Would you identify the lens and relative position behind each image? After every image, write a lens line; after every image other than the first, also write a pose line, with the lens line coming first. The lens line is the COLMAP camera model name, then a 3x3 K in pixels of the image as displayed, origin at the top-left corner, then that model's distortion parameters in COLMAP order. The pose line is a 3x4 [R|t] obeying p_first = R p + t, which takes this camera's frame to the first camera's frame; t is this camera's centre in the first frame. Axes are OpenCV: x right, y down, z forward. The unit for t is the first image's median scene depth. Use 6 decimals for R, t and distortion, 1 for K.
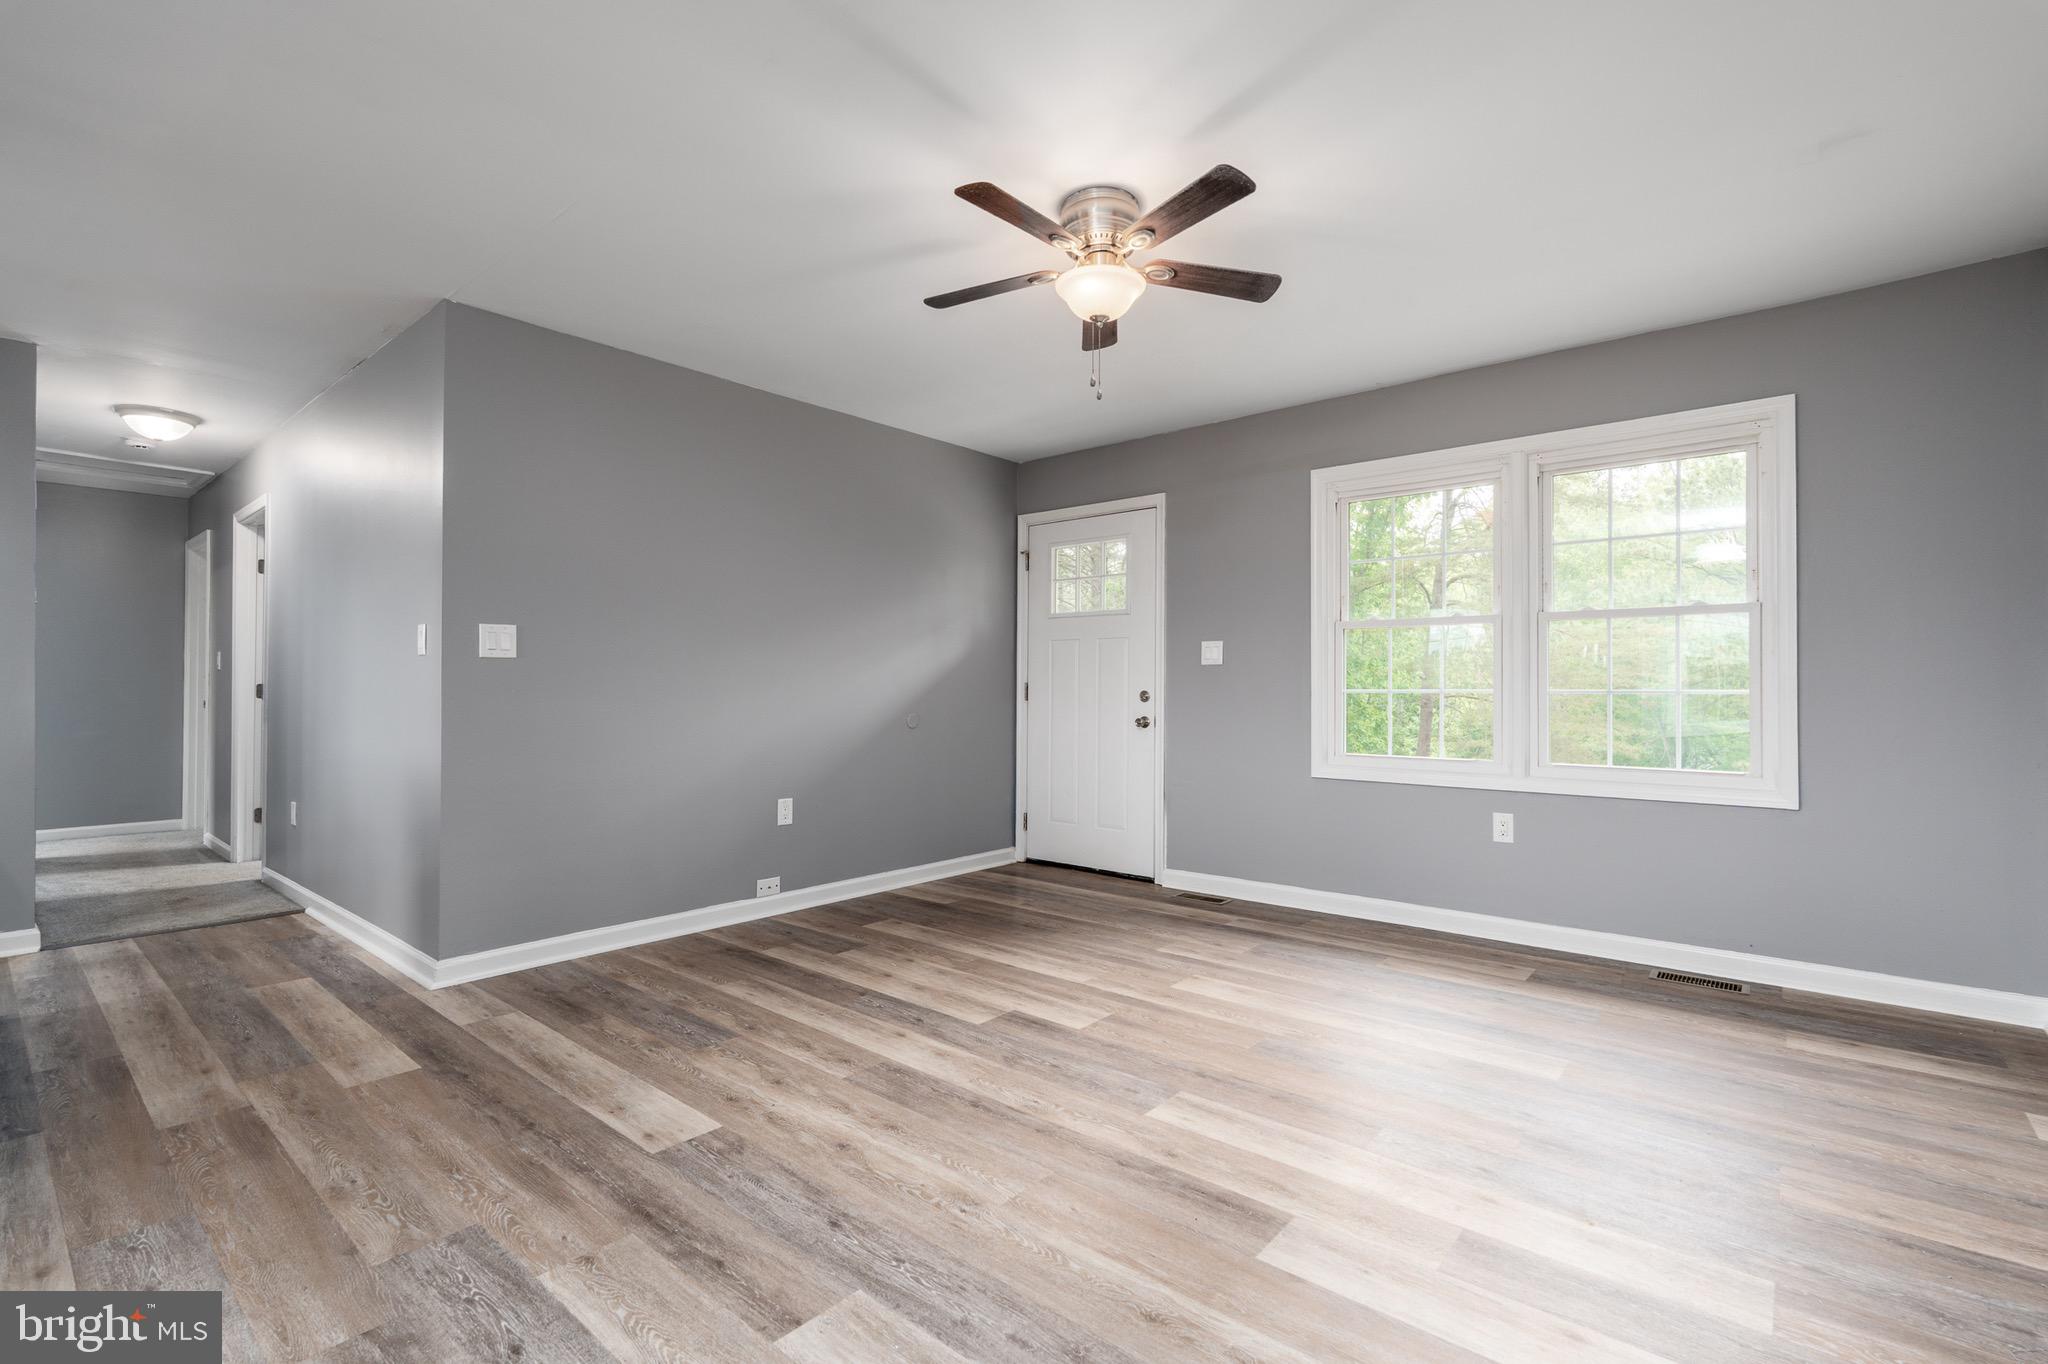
lens RADIAL K [[918.8, 0, 1027.8], [0, 918.8, 681.0], [0, 0, 1]] dist [-0.004545, -0.000259]
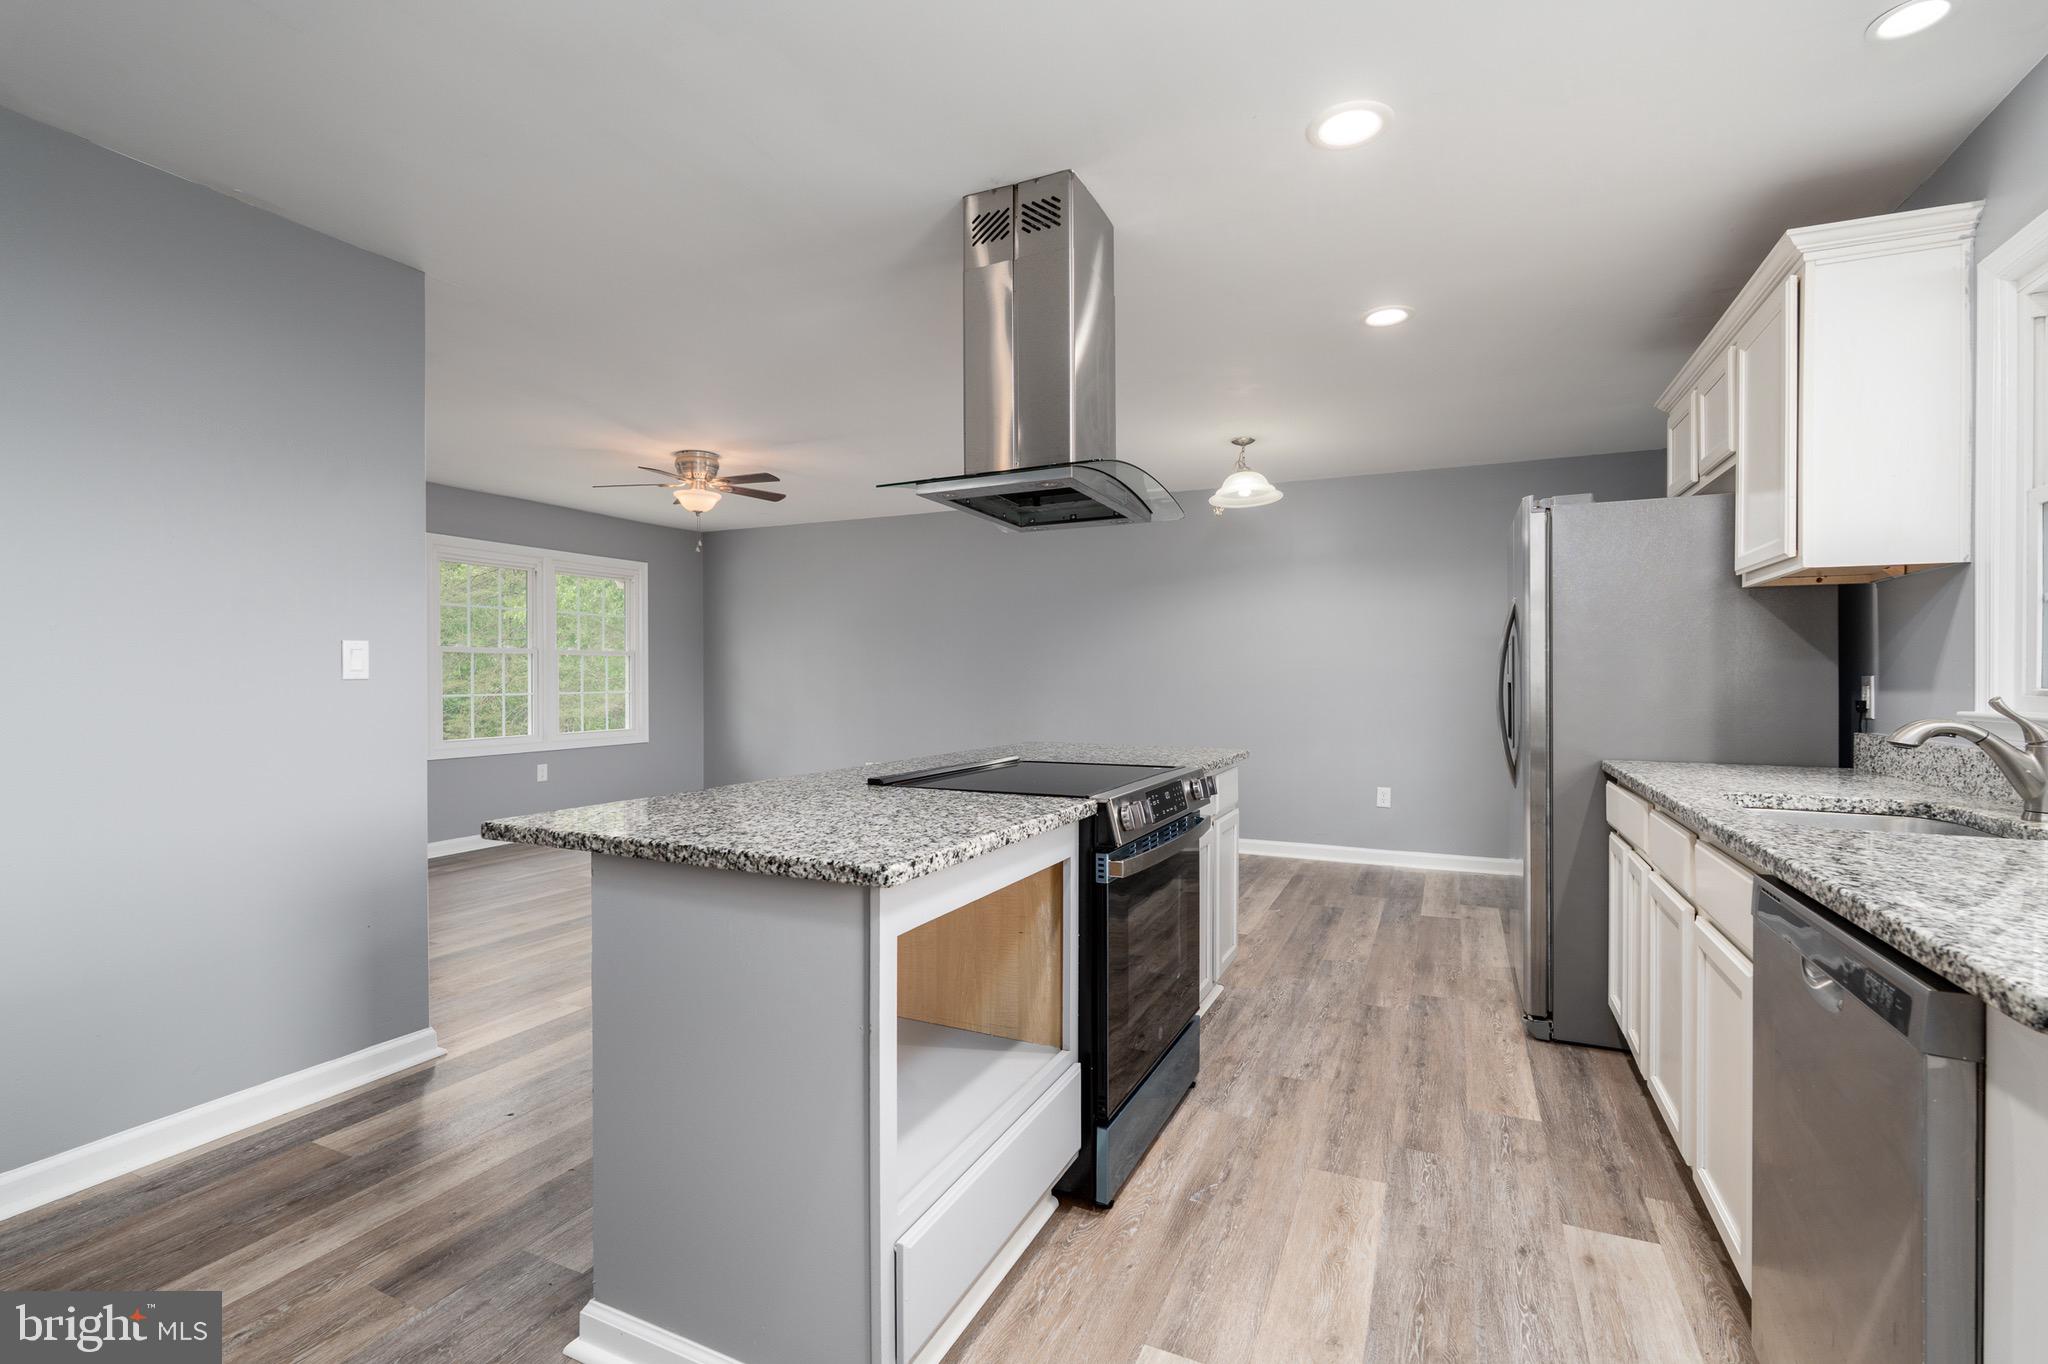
lens RADIAL K [[902.4, 0, 1024.0], [0, 902.4, 682.0], [0, 0, 1]] dist [-0.002996, -0.000161]
pose [[-0.259939, -0.009289, 0.965580, -1.861223], [-0.009815, 0.999927, 0.006977, -0.043879], [-0.965575, -0.007663, -0.260011, 0.768177]]
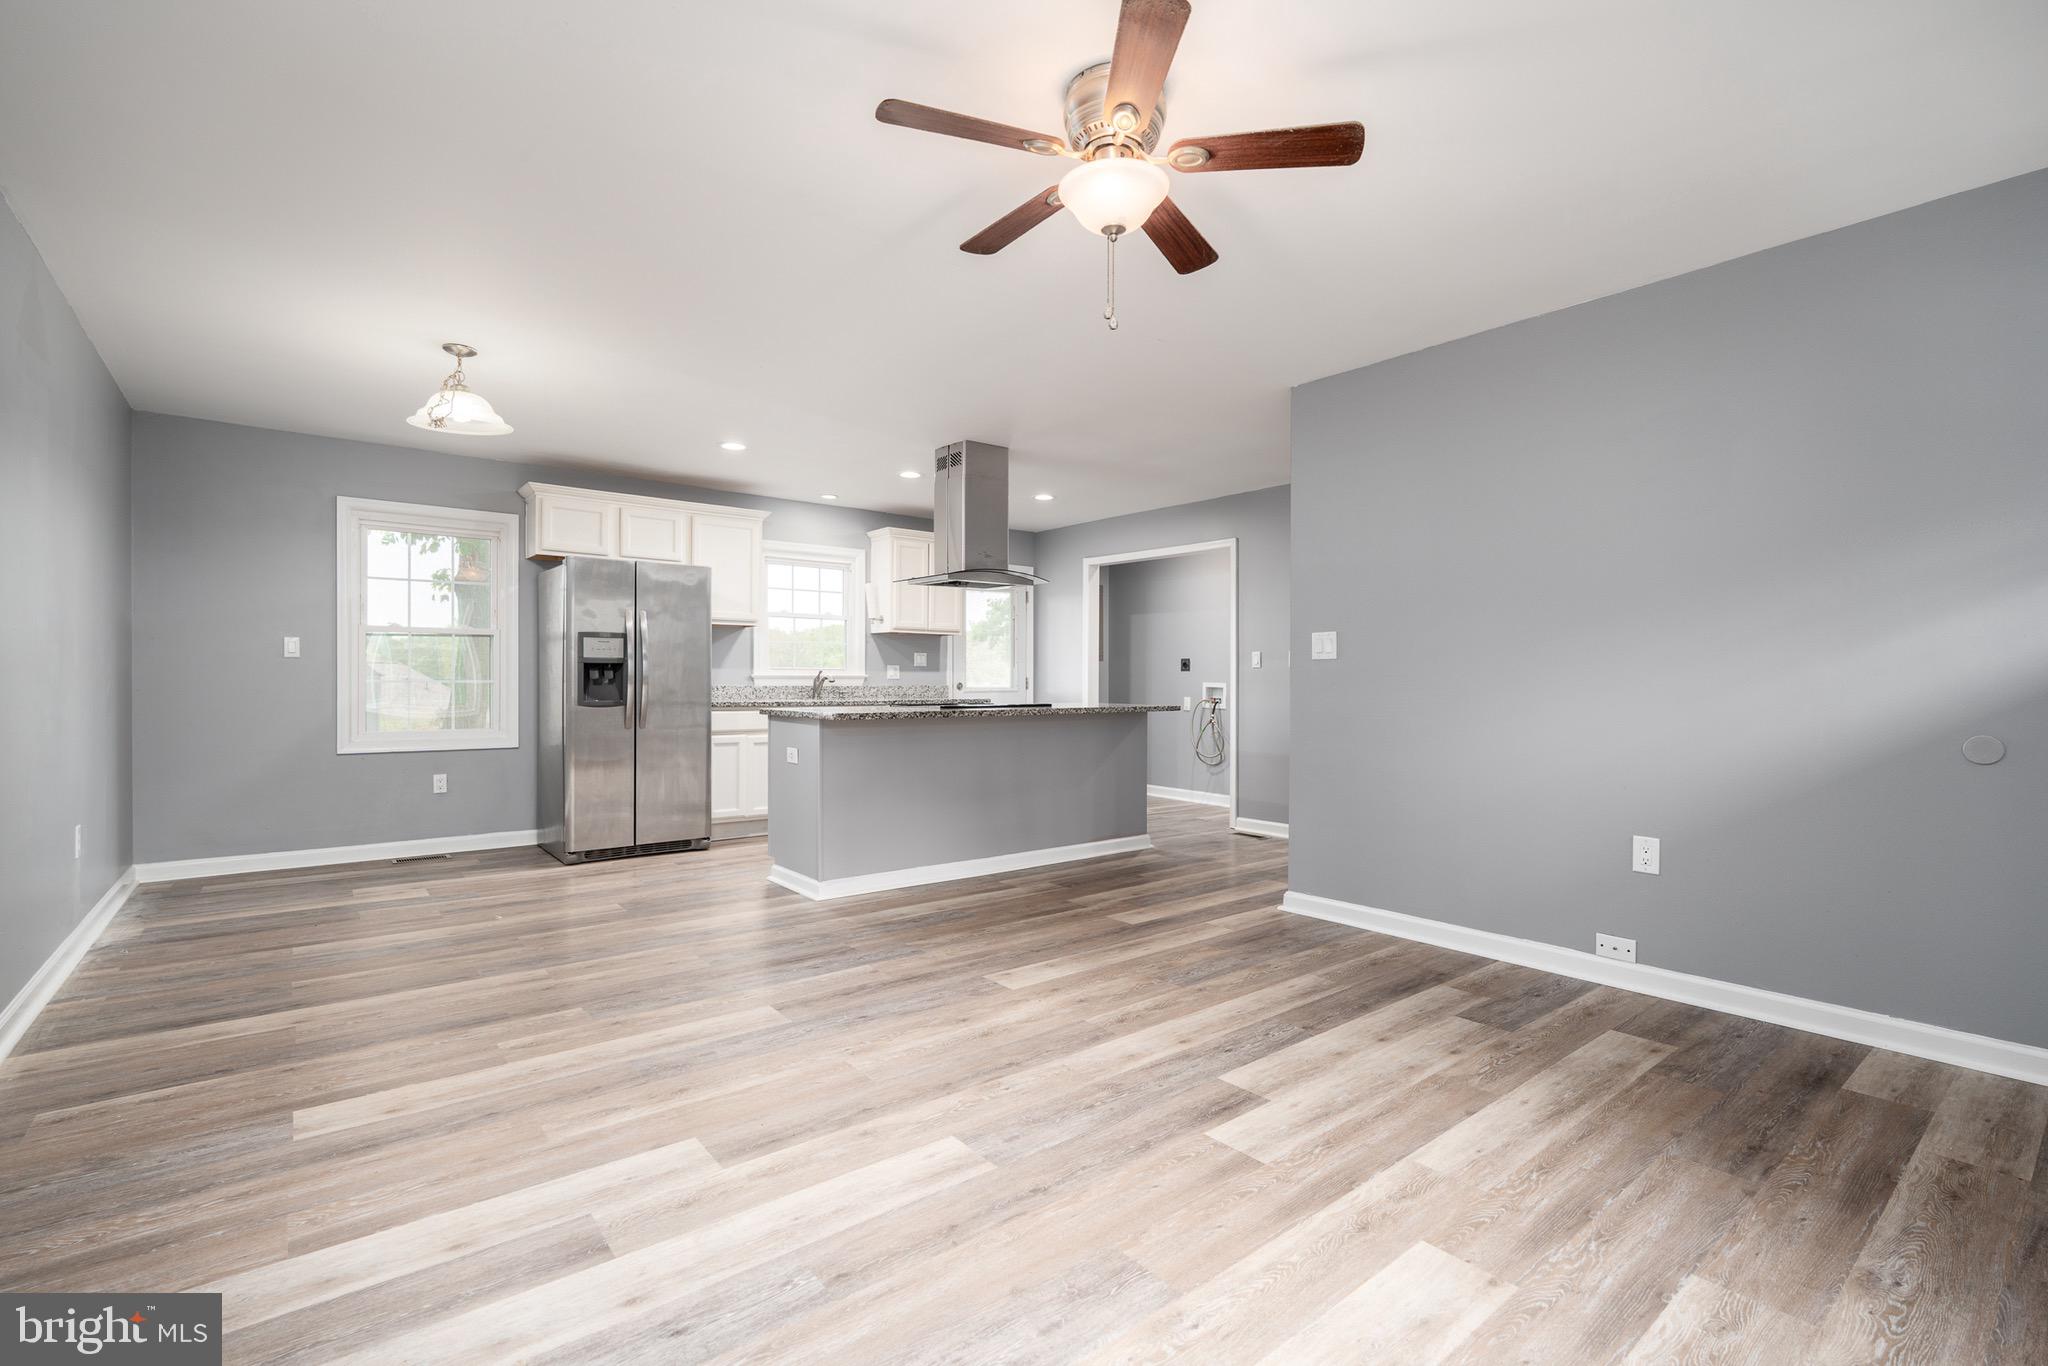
lens RADIAL K [[918.8, 0, 1027.8], [0, 918.8, 682.0], [0, 0, 1]] dist [-0.004545, -0.000259]
pose [[-0.188786, -0.002813, -0.982014, 0.832030], [0.004744, 0.999982, -0.003777, 0.008820], [0.982007, -0.005371, -0.188769, 1.006934]]
